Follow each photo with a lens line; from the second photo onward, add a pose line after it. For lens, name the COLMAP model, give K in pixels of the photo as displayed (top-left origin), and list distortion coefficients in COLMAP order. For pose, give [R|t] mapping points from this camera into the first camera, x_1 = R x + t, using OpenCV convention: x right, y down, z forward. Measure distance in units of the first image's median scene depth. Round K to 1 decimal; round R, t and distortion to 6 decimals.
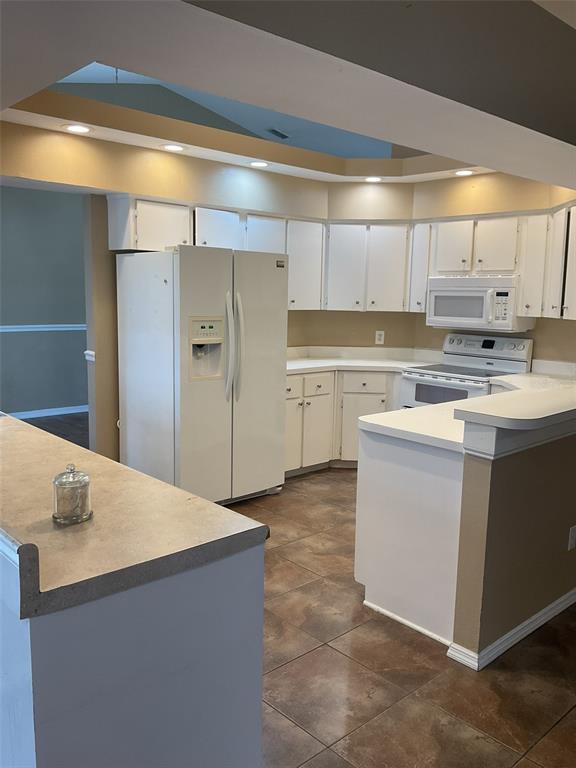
lens RADIAL K [[640.4, 0, 288.0], [0, 640.4, 384.0], [0, 0, 1]] dist [0.183110, -0.388022]
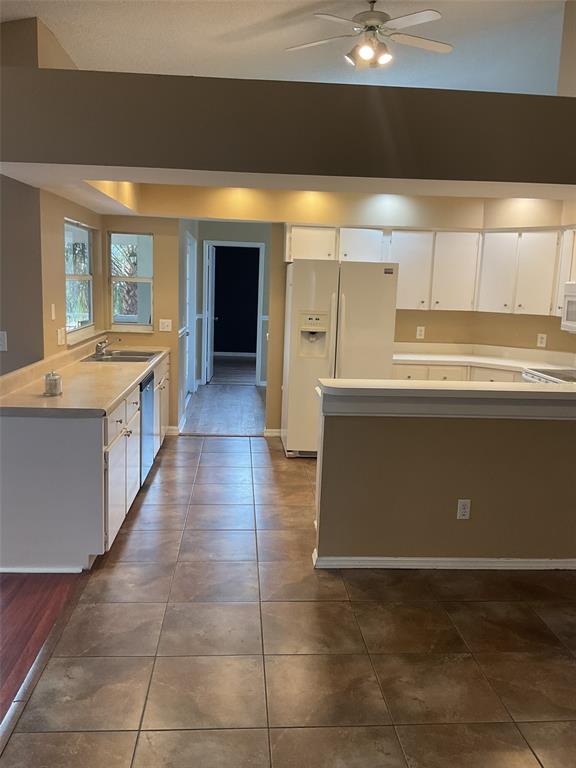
lens RADIAL K [[640.4, 0, 288.0], [0, 640.4, 384.0], [0, 0, 1]] dist [0.183110, -0.388022]
pose [[0.787149, 0.104214, -0.607895, 0.529882], [-0.107087, 0.993744, 0.031697, 0.007831], [0.607396, 0.040147, 0.793384, -0.071505]]
